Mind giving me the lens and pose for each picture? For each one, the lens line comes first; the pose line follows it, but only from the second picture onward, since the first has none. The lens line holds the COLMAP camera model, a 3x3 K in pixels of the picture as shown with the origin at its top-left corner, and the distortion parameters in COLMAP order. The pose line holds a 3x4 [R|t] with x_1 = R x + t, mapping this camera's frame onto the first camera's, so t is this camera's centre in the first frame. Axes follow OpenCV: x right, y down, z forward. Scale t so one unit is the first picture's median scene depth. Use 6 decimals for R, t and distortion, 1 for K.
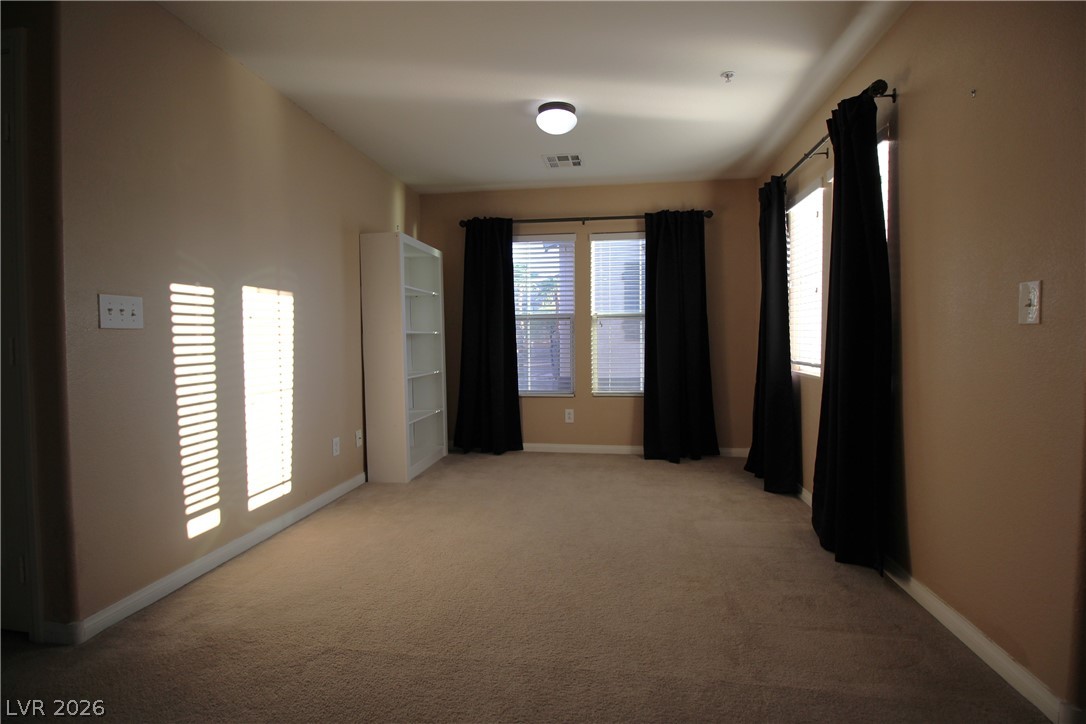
lens RADIAL K [[503.8, 0, 548.9], [0, 503.8, 353.3], [0, 0, 1]] dist [-0.000795, -0.013547]
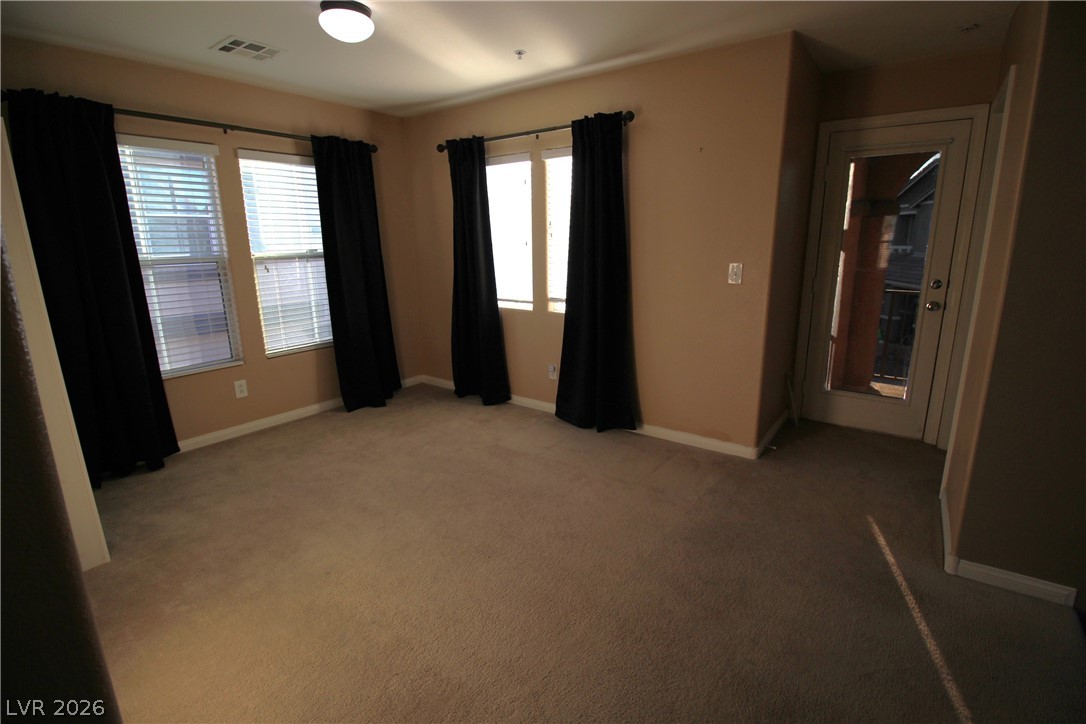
lens RADIAL K [[503.8, 0, 548.9], [0, 503.8, 353.3], [0, 0, 1]] dist [-0.000795, -0.013547]
pose [[0.473665, -0.194708, 0.858912, -0.406689], [0.035199, 0.978661, 0.202443, -0.073880], [-0.880002, -0.065657, 0.470411, 0.220737]]
